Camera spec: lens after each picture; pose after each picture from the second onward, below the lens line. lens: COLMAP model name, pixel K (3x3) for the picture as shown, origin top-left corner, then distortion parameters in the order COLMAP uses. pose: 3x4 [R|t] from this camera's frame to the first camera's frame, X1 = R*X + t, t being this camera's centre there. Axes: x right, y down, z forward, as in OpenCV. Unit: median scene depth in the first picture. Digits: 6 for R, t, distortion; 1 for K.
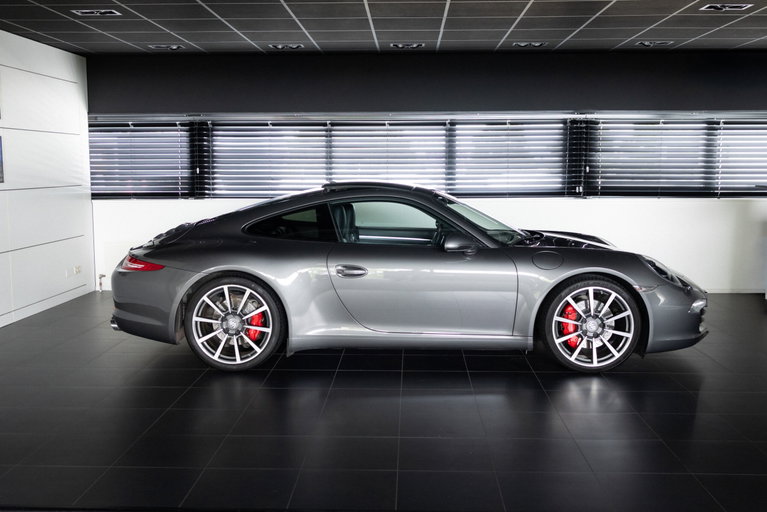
lens RADIAL K [[780.1, 0, 386.0], [0, 780.1, 257.0], [0, 0, 1]] dist [0.004608, 0.000000]
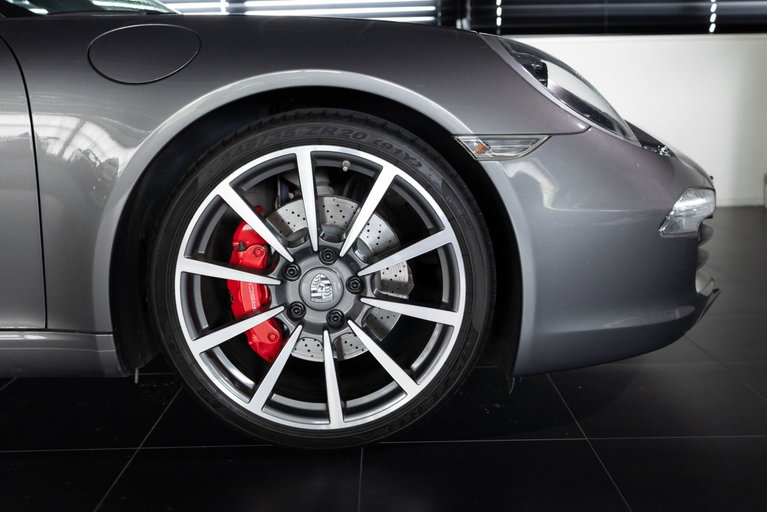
lens RADIAL K [[780.1, 0, 379.0], [0, 780.1, 253.7], [0, 0, 1]] dist [0.004608, 0.000000]
pose [[0.999420, -0.027154, 0.020531, 0.279539], [0.025782, 0.997595, 0.064340, 0.058442], [-0.022228, -0.063773, 0.997717, 0.719343]]
